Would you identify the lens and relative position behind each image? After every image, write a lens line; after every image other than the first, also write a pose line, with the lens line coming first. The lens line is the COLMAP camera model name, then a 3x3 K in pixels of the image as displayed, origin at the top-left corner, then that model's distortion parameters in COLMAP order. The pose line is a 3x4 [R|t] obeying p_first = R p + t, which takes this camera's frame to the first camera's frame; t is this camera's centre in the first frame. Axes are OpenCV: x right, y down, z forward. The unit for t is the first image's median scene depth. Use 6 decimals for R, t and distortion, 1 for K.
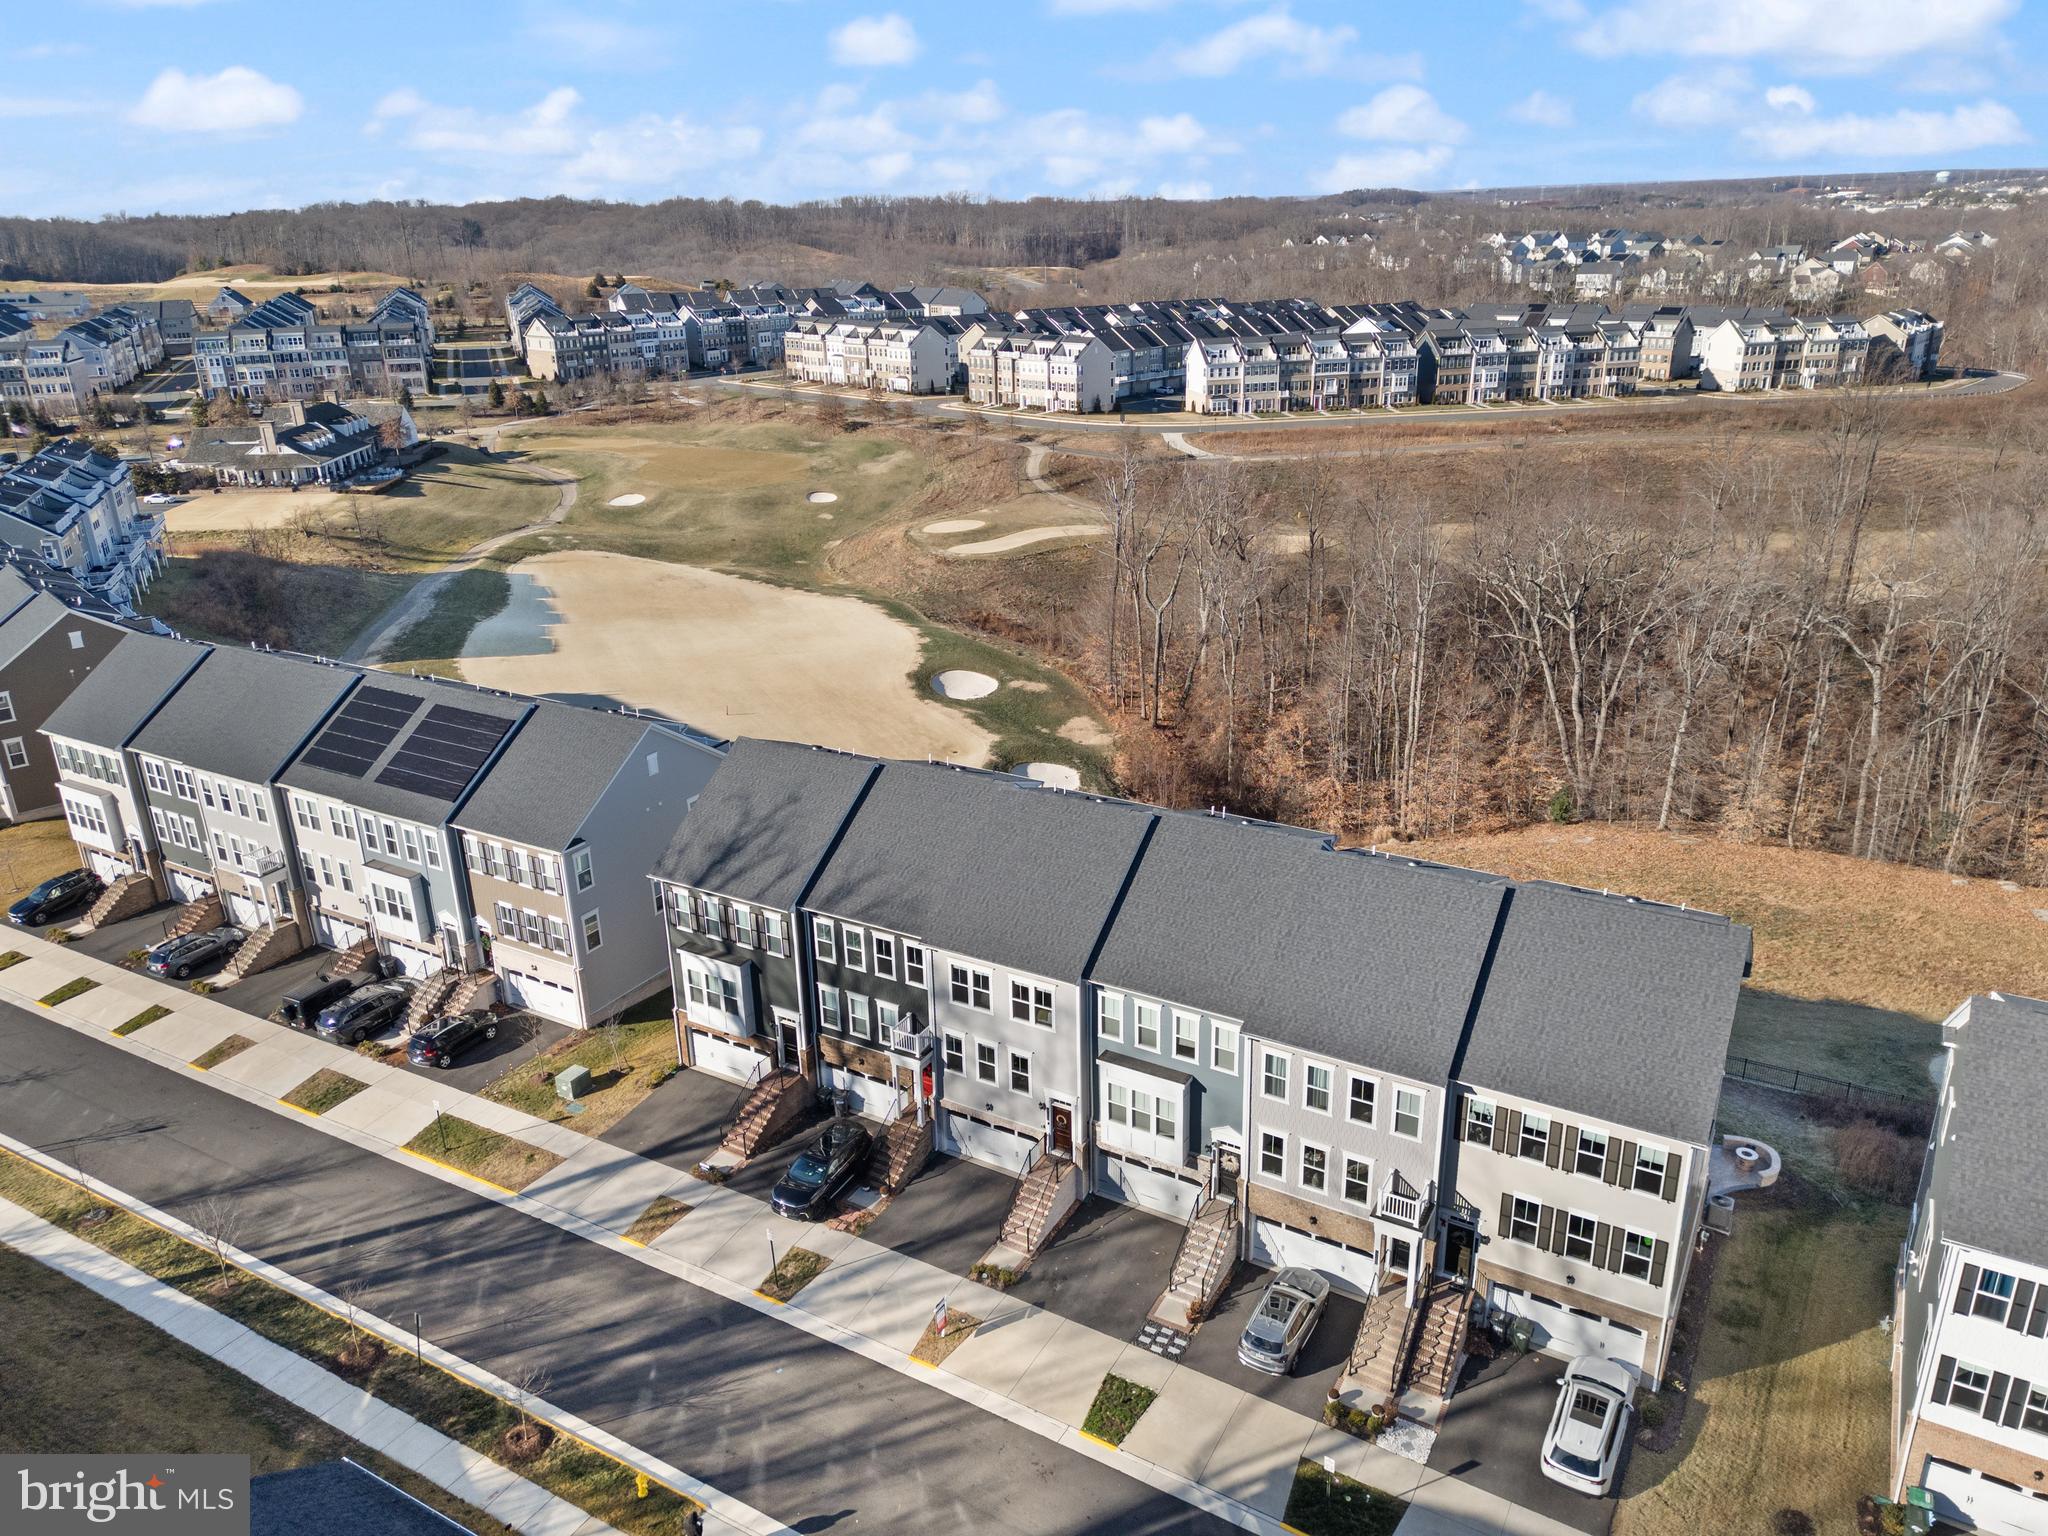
lens RADIAL K [[1431.4, 0, 1030.5], [0, 1431.4, 767.1], [0, 0, 1]] dist [0.084039, -0.080362]
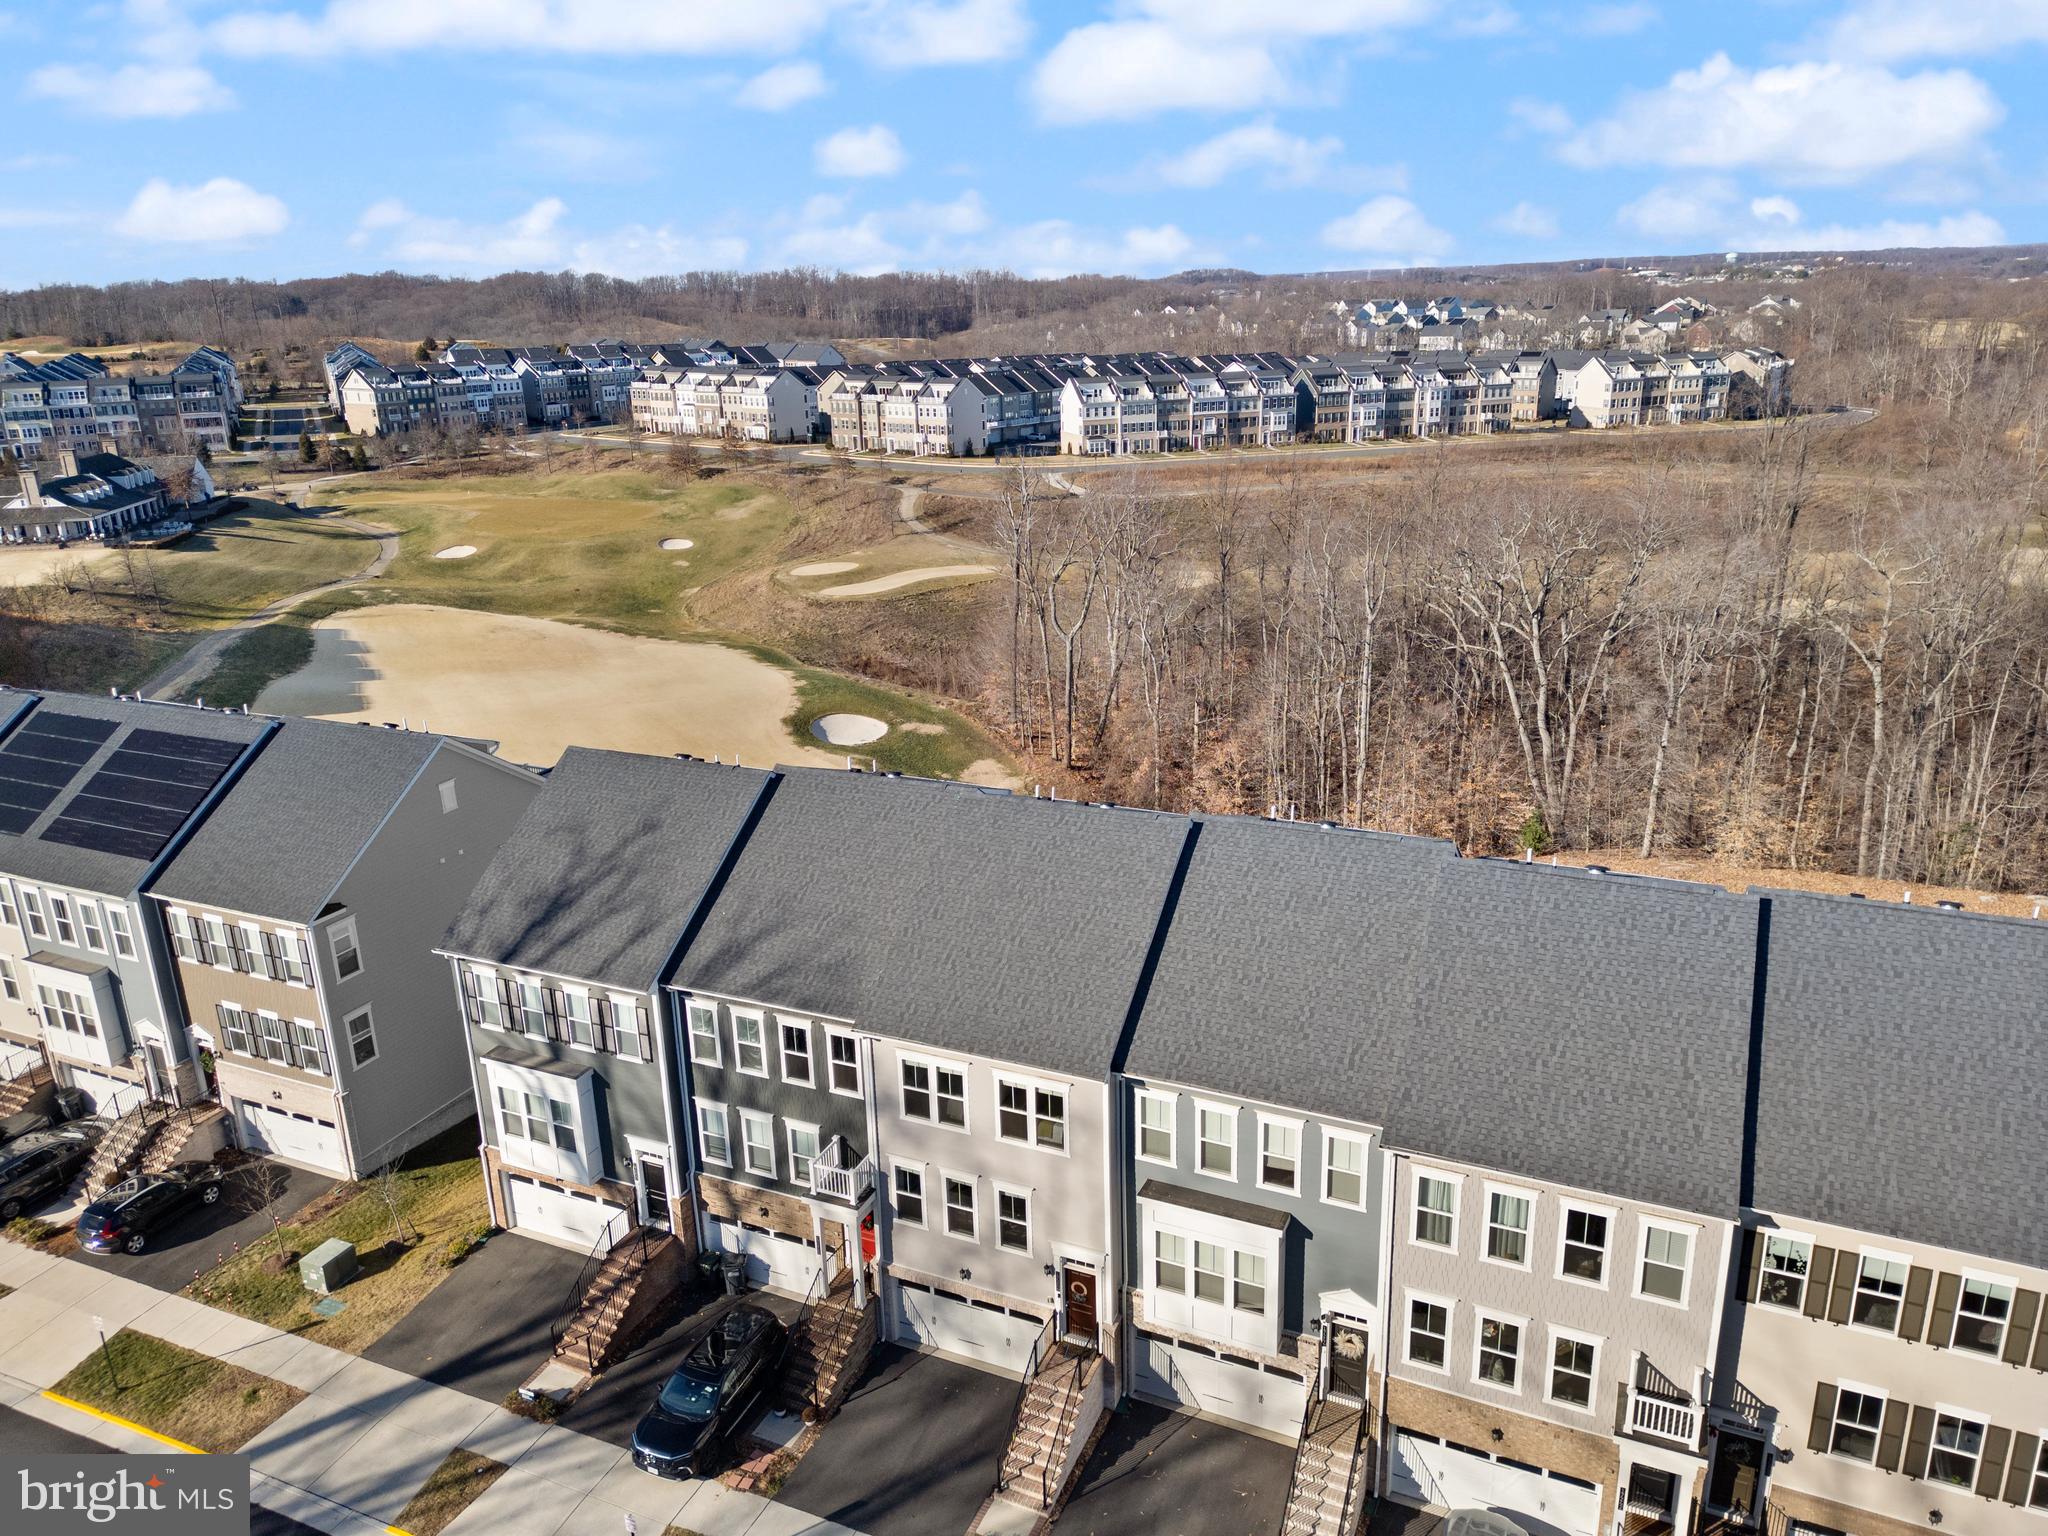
lens RADIAL K [[1439.3, 0, 1028.3], [0, 1439.3, 770.5], [0, 0, 1]] dist [0.069139, -0.059786]
pose [[0.995146, -0.036647, 0.091326, -0.045182], [0.041045, 0.998063, -0.046750, 0.032665], [-0.089436, 0.050271, 0.994723, 0.278487]]
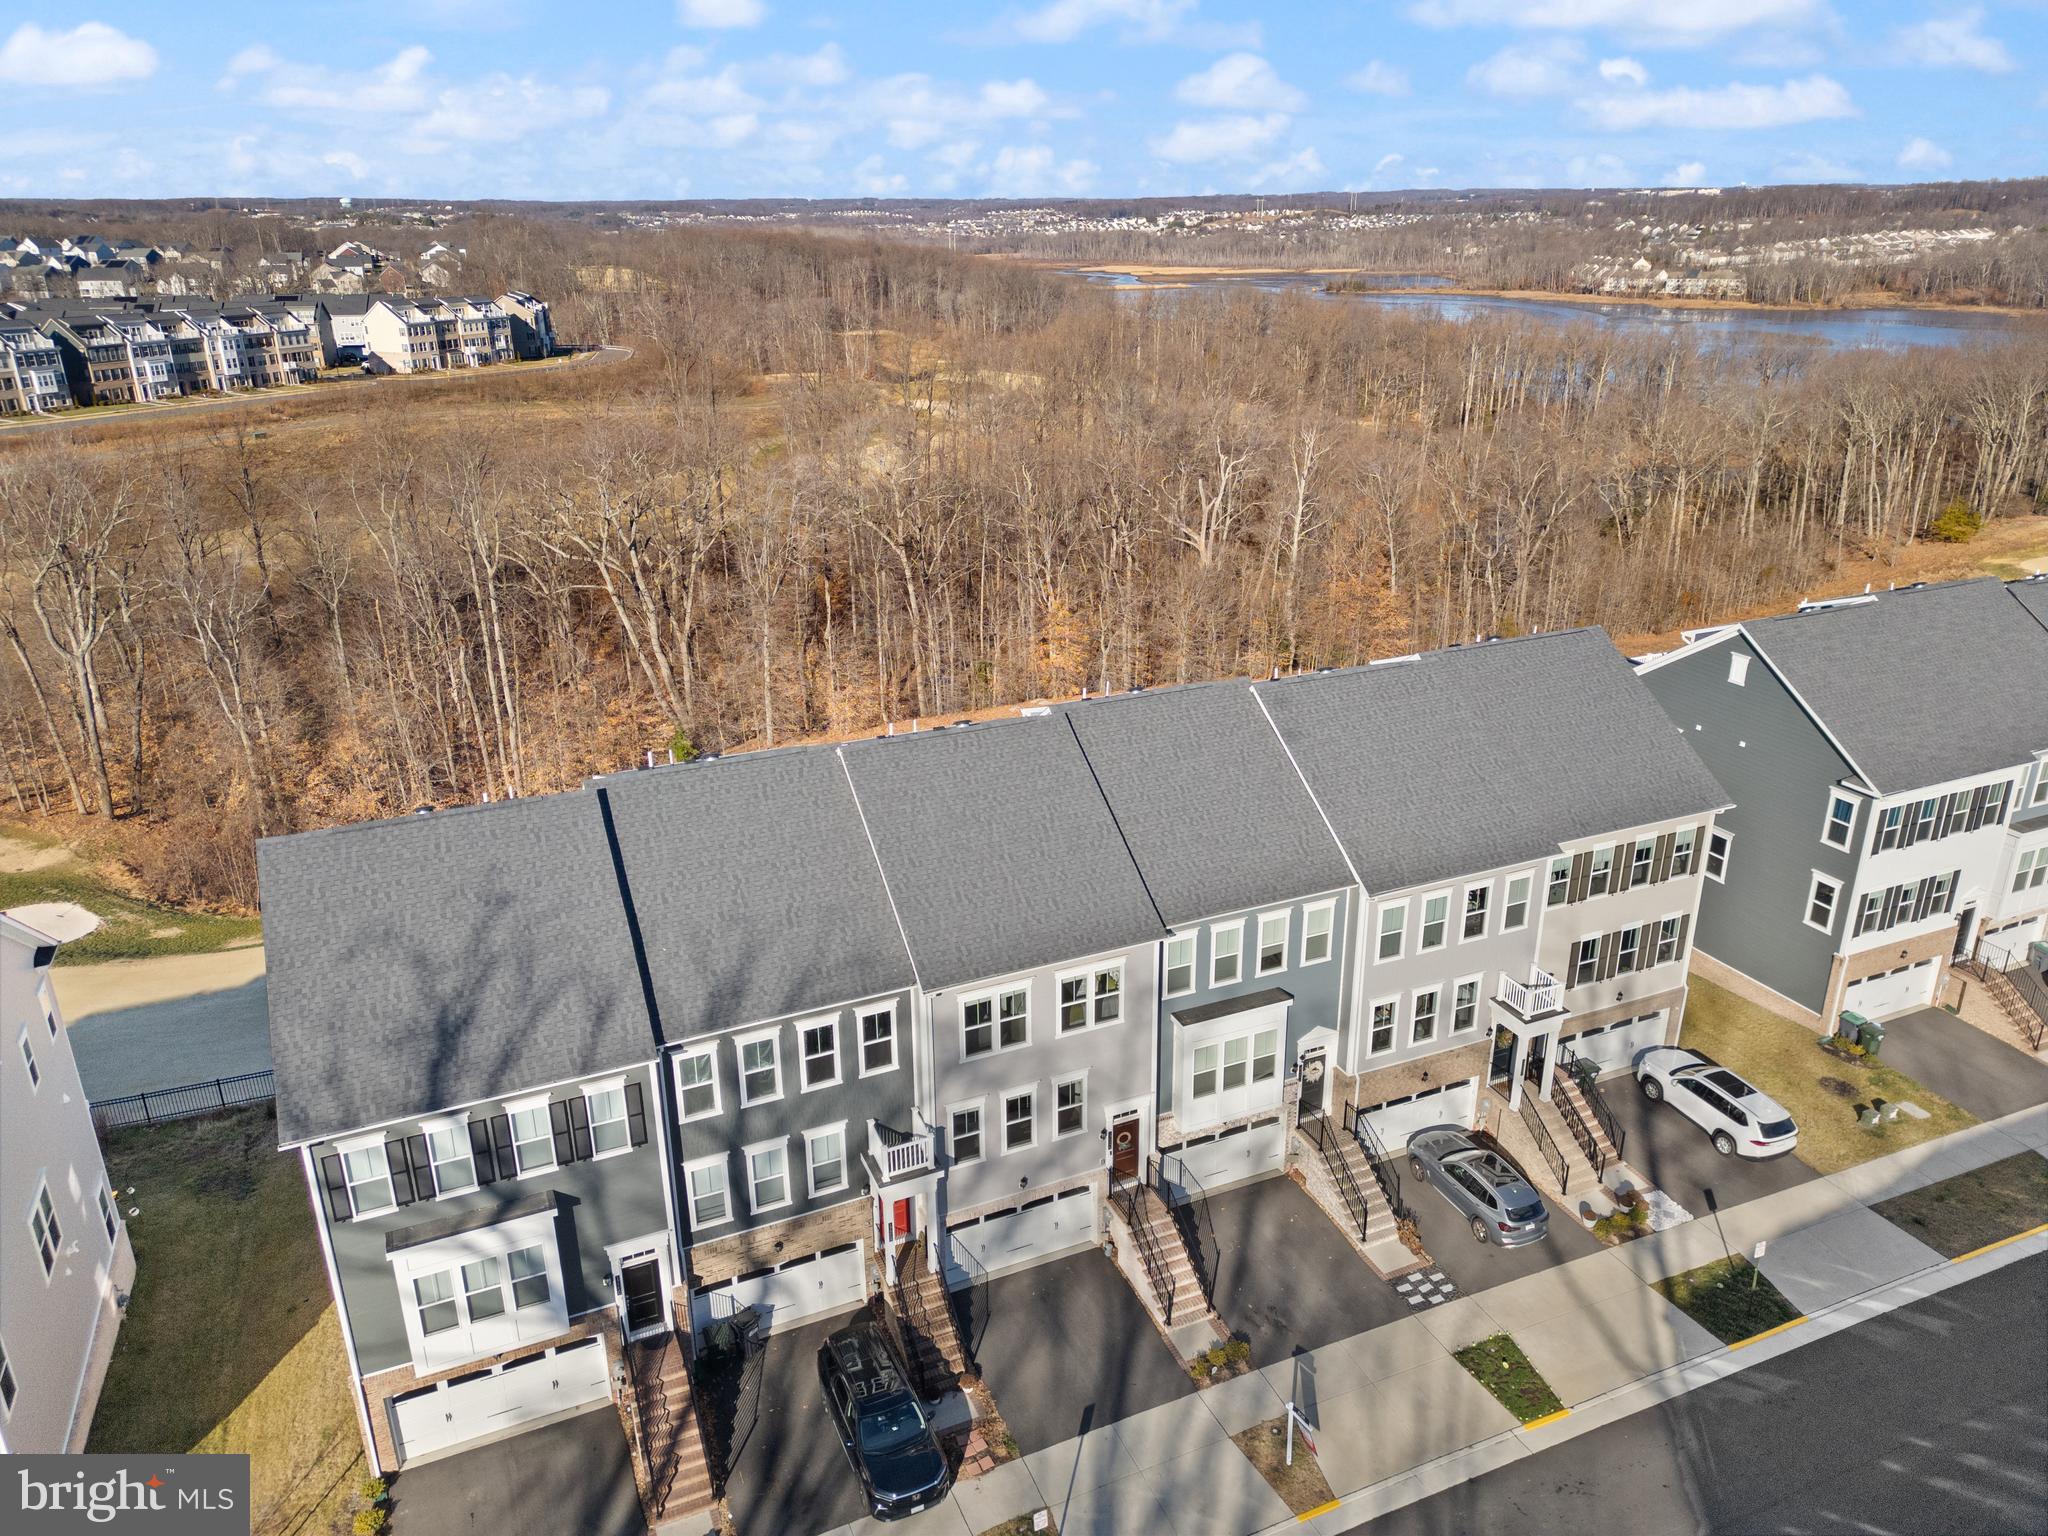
lens RADIAL K [[1418.1, 0, 1024.0], [0, 1418.1, 768.0], [0, 0, 1]] dist [0.068845, -0.059243]
pose [[0.592647, -0.278847, 0.755655, -0.424926], [0.285344, 0.950004, 0.126774, -0.033624], [-0.753226, 0.140489, 0.642584, 0.461985]]
